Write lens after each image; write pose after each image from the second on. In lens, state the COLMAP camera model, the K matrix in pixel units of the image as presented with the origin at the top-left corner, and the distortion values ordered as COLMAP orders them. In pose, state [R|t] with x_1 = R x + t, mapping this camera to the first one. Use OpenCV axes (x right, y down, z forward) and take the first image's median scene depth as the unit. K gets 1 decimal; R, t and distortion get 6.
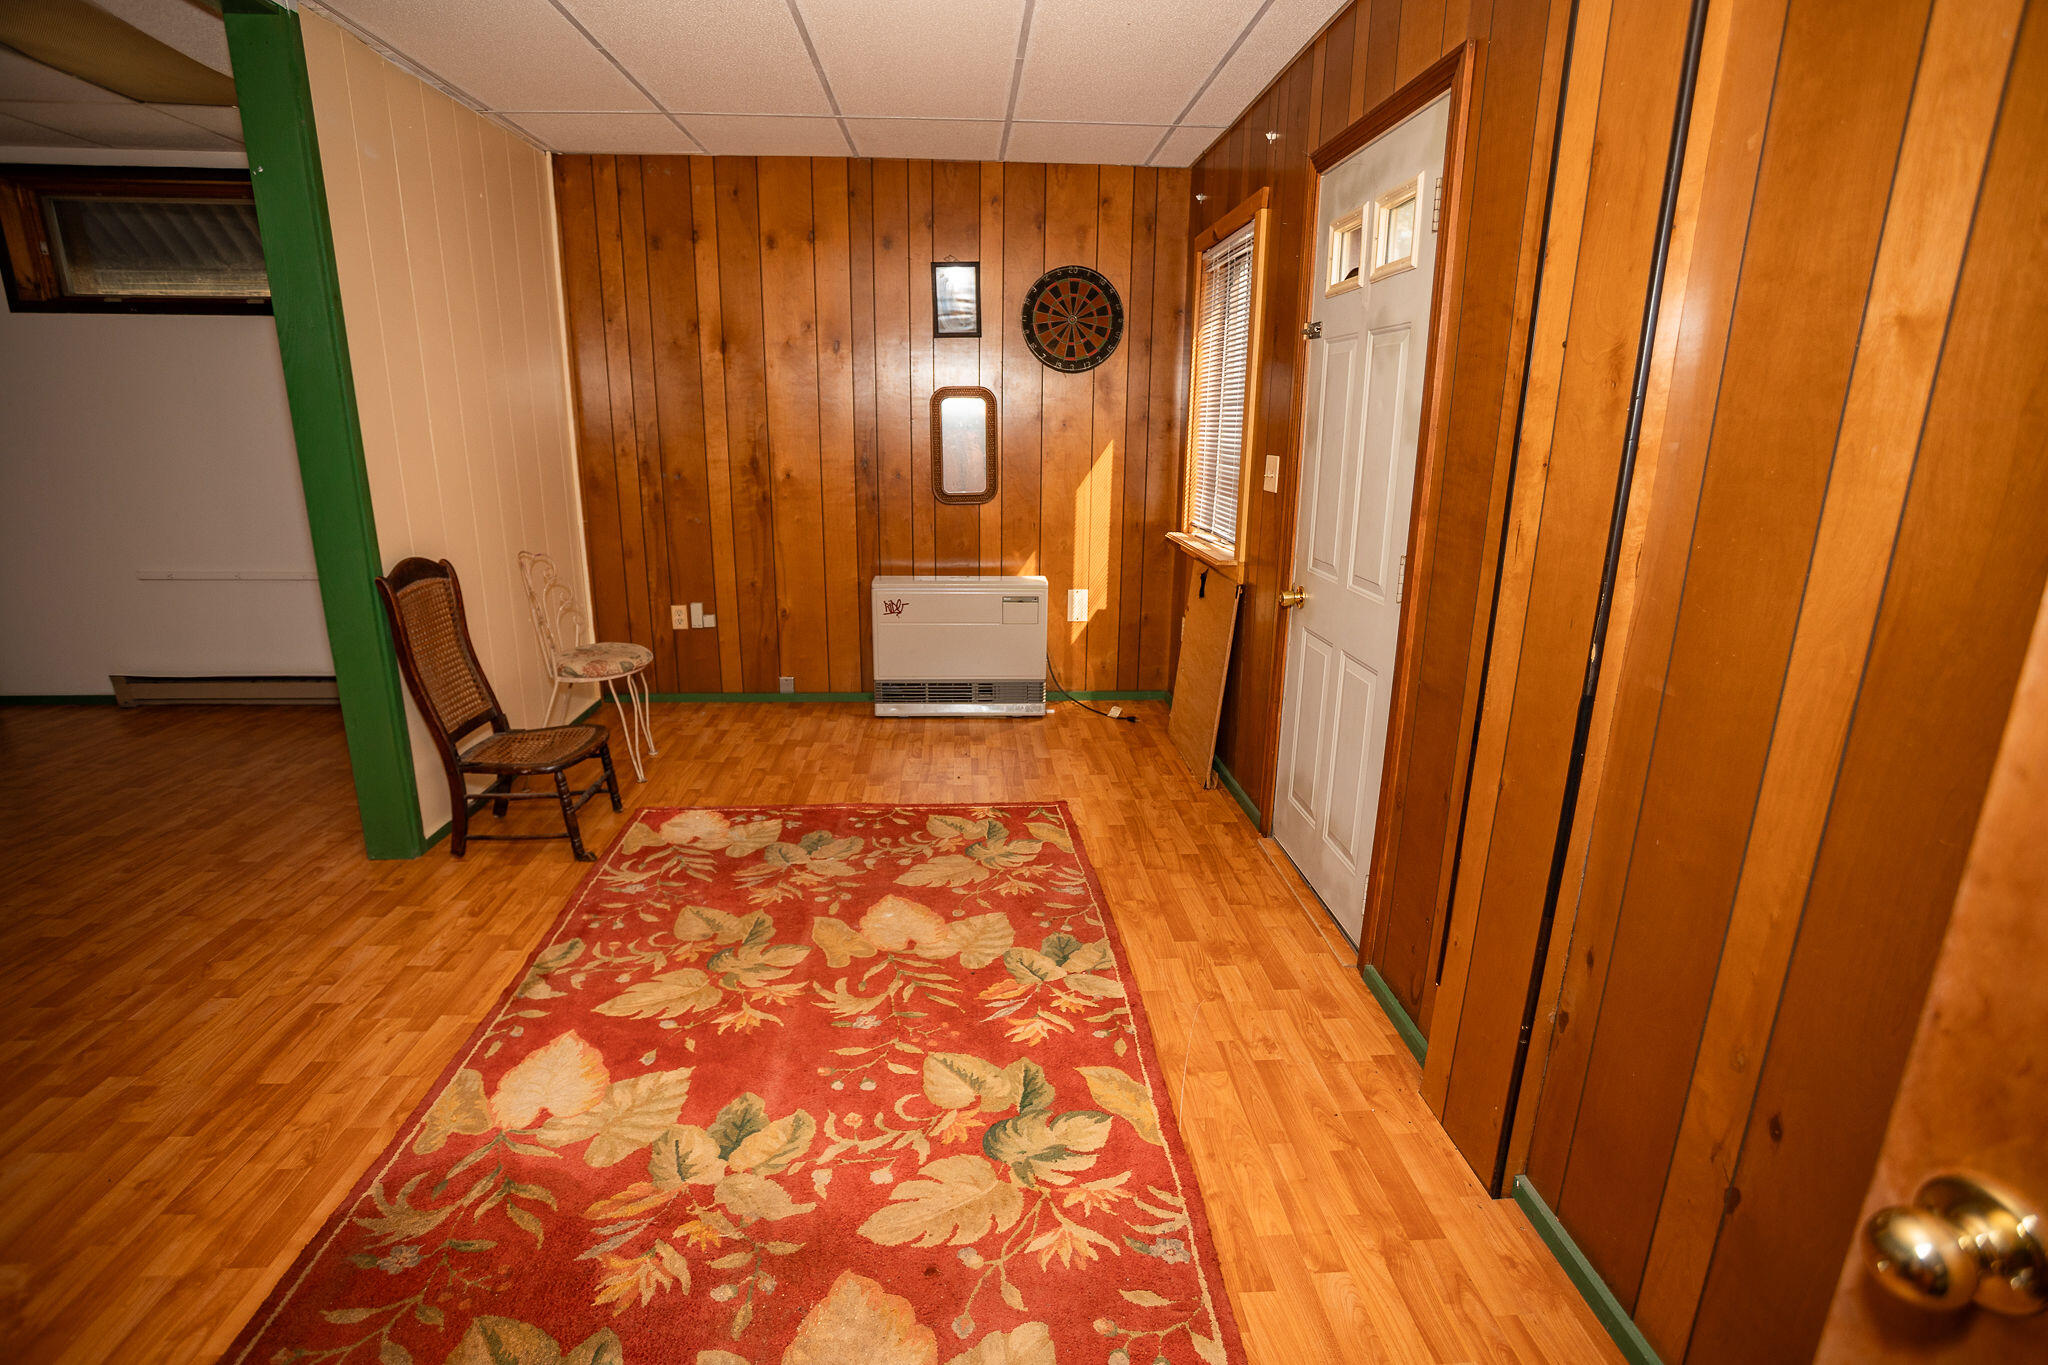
lens RADIAL K [[992.4, 0, 1024.6], [0, 992.4, 688.8], [0, 0, 1]] dist [-0.069787, 0.028466]
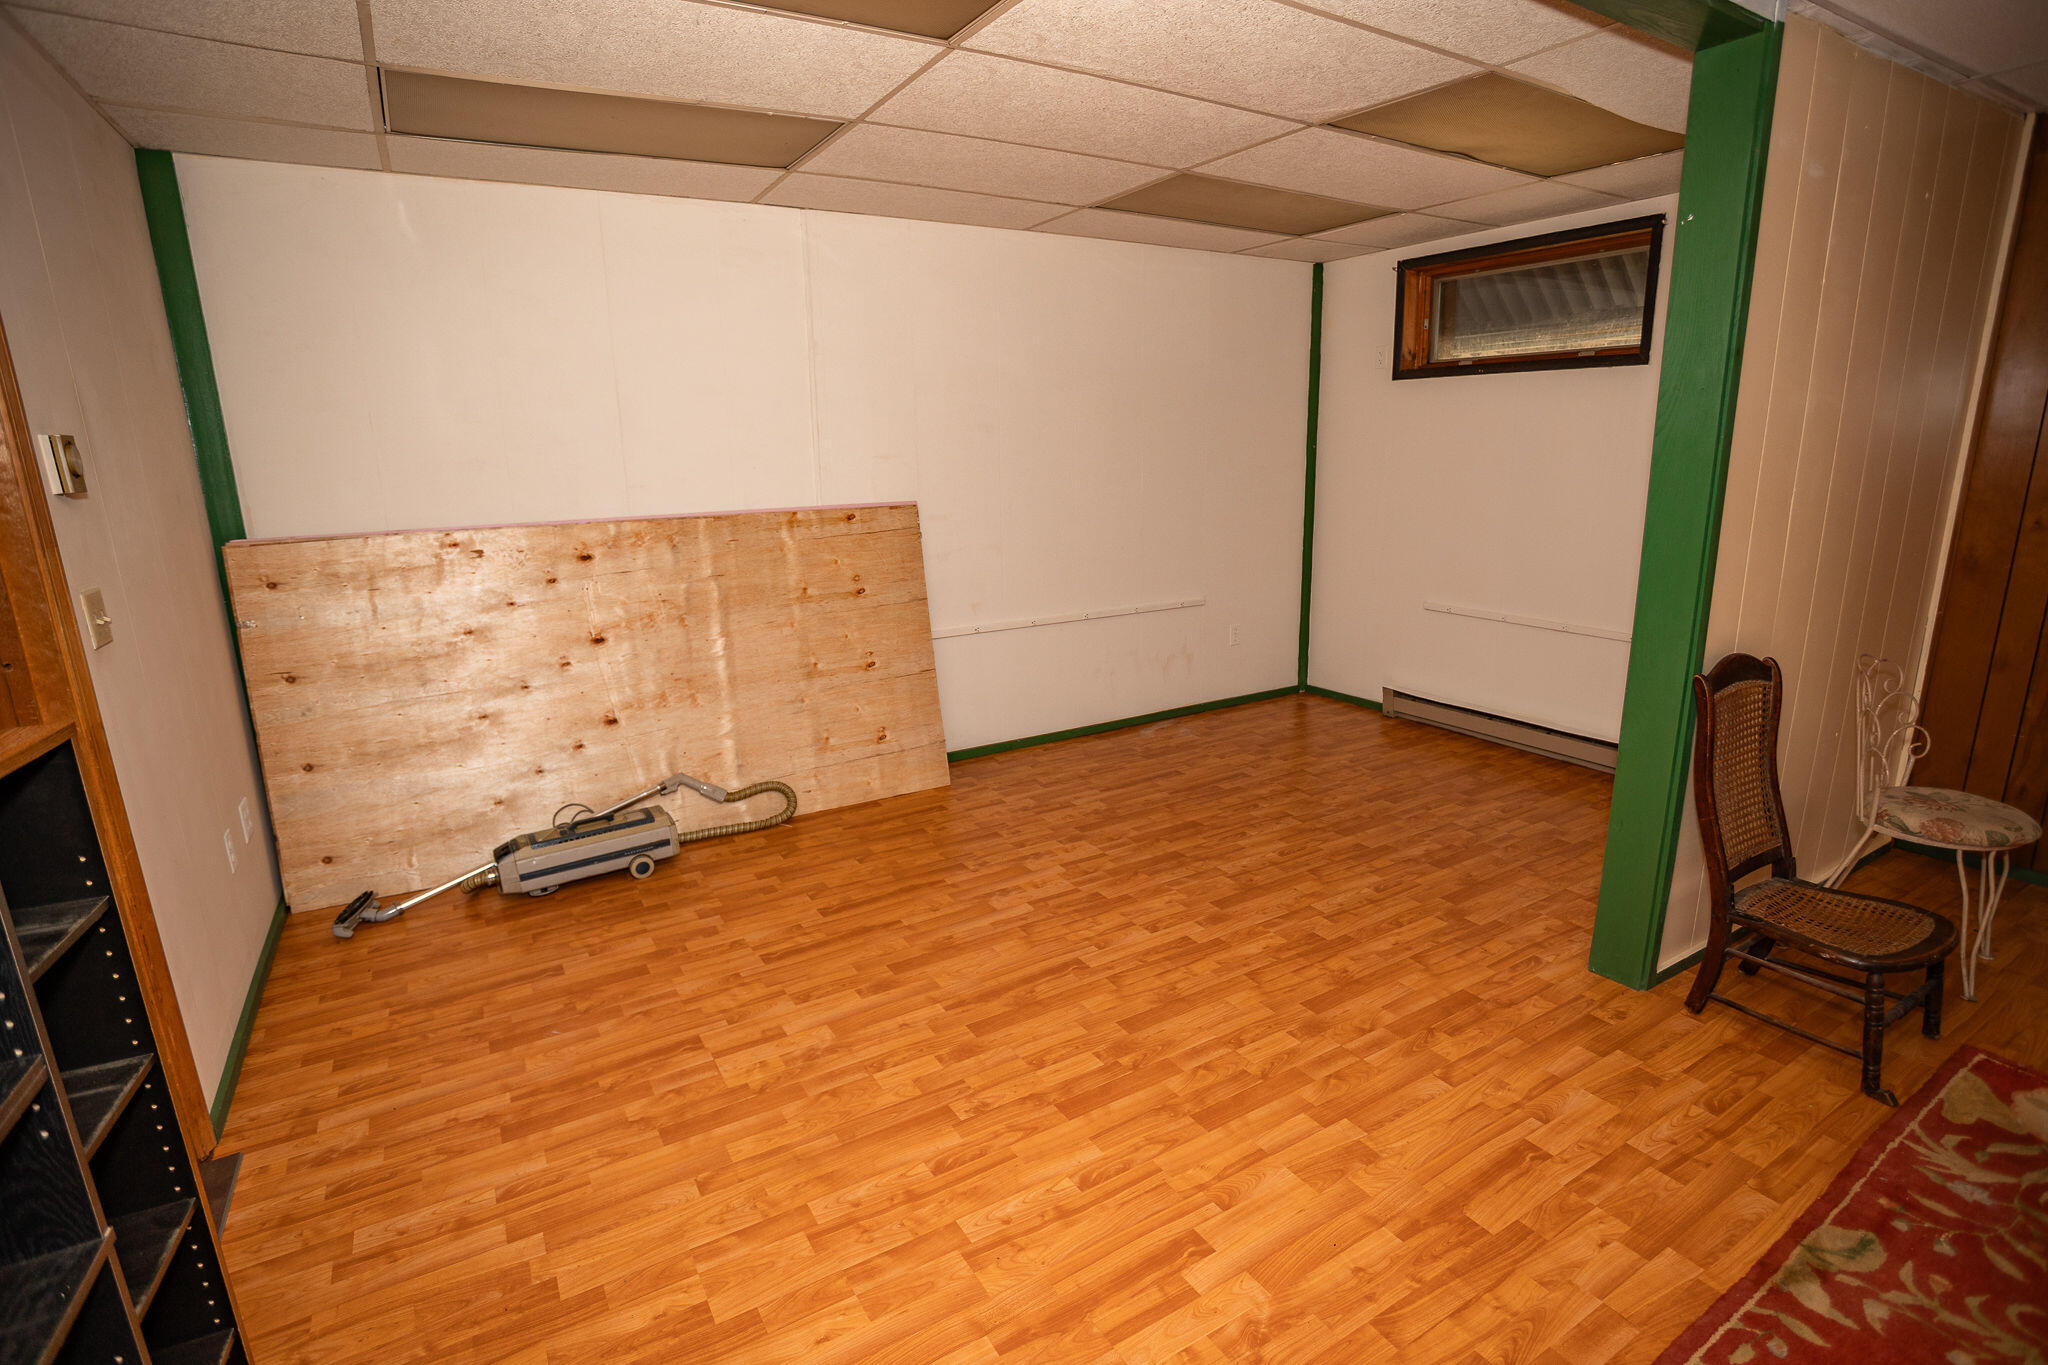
lens RADIAL K [[992.4, 0, 1024.6], [0, 992.4, 688.8], [0, 0, 1]] dist [-0.069787, 0.028466]
pose [[0.459834, 0.188762, -0.867711, -0.192715], [-0.209933, 0.972556, 0.100318, -0.061457], [0.862833, 0.136031, 0.486842, 0.069990]]
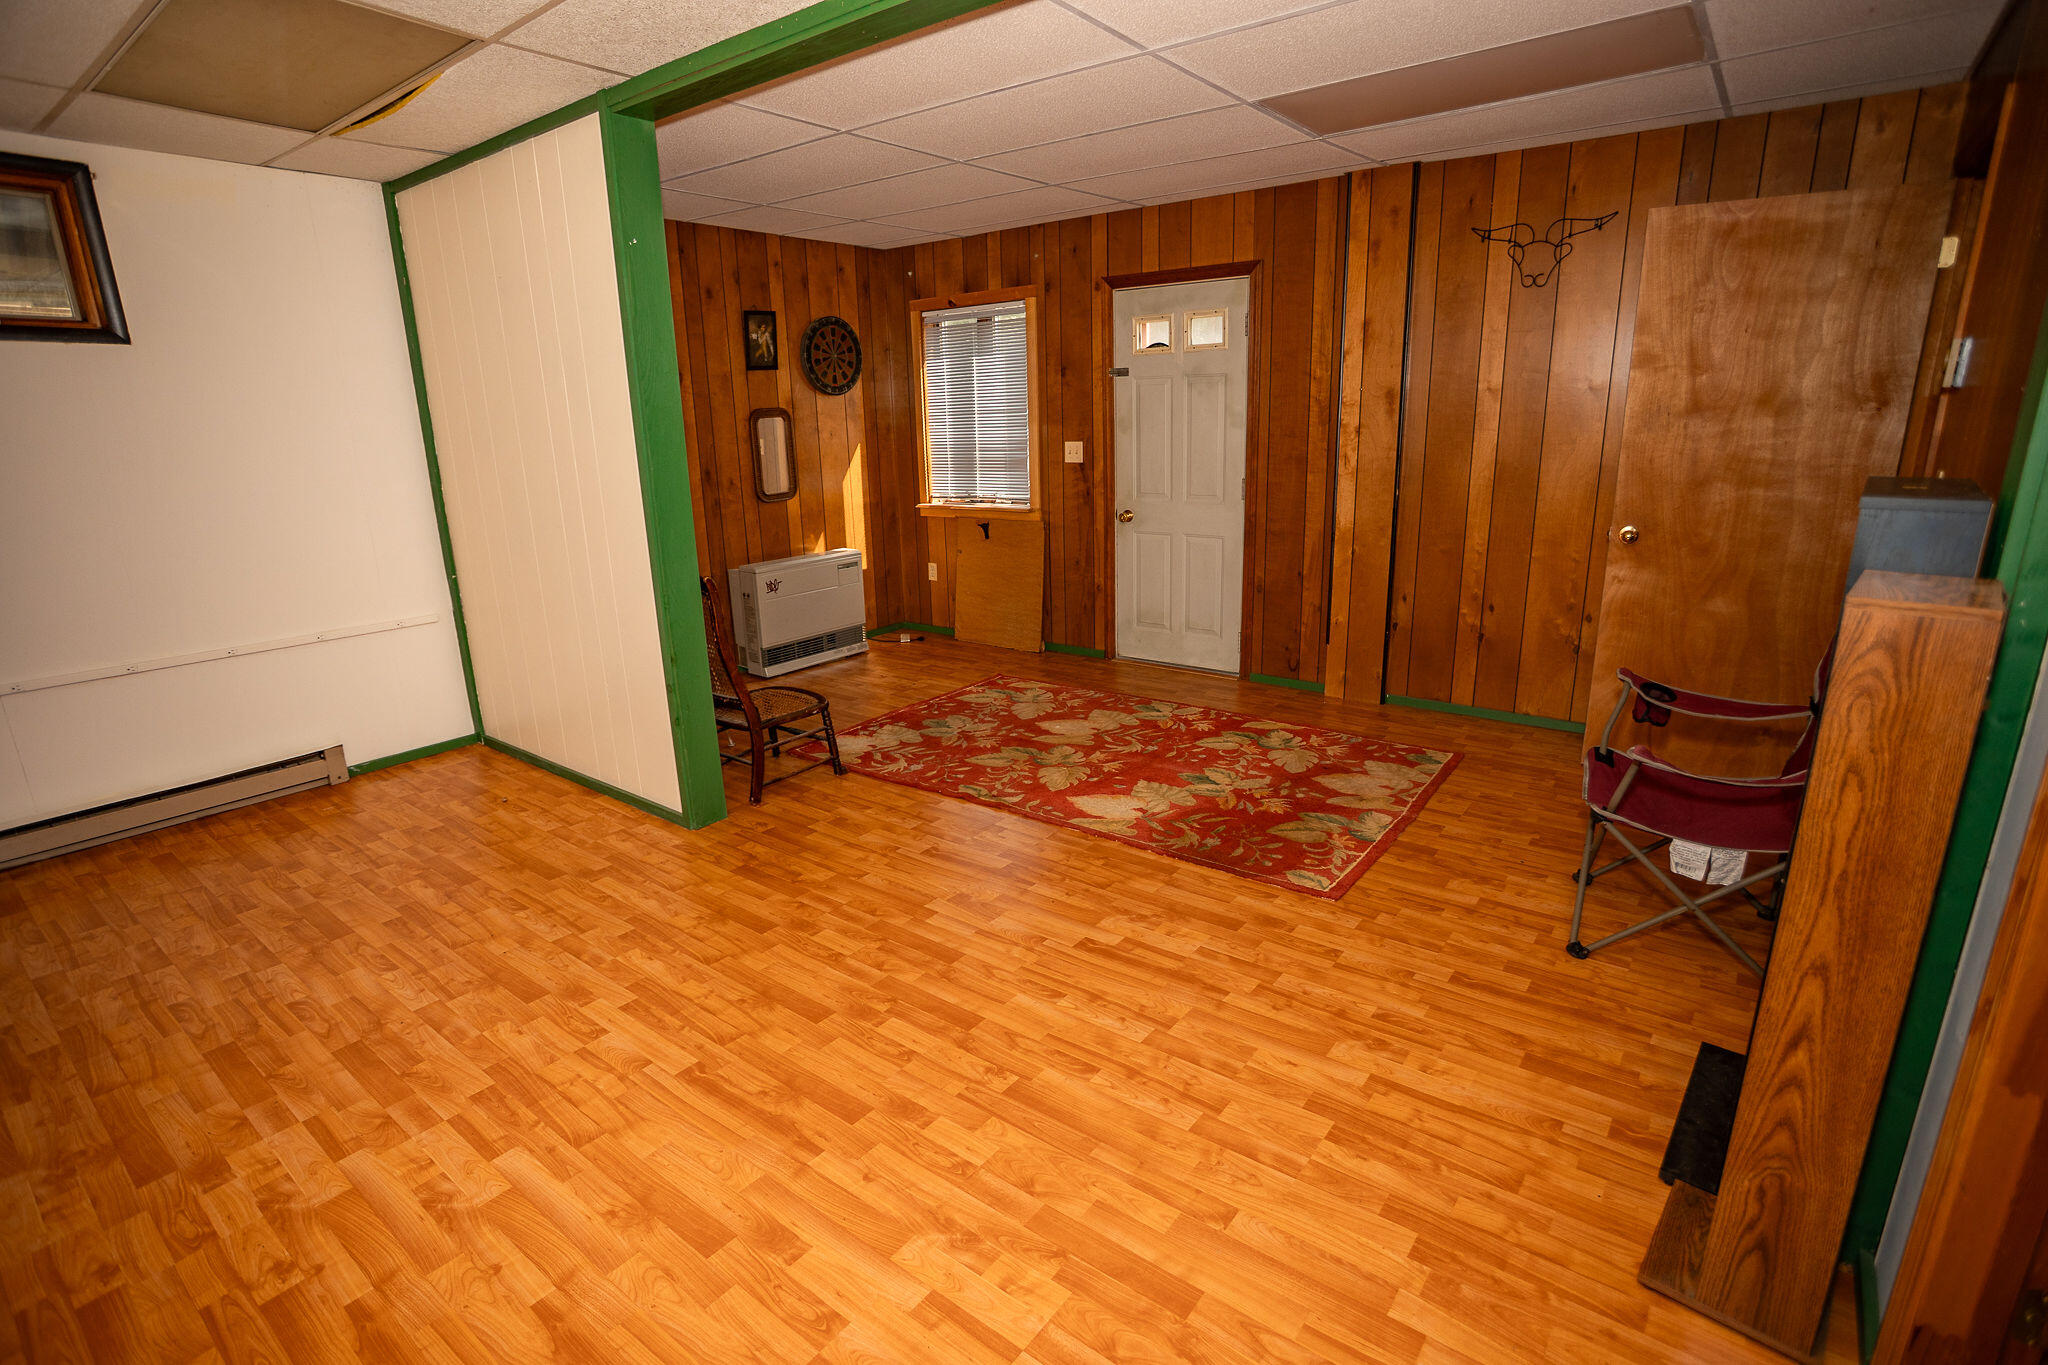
lens RADIAL K [[992.4, 0, 1024.6], [0, 992.4, 688.8], [0, 0, 1]] dist [-0.069787, 0.028466]
pose [[0.658085, -0.232805, 0.716049, -1.271593], [0.234287, 0.967103, 0.099107, -0.009434], [-0.715566, 0.102540, 0.690978, -0.106344]]
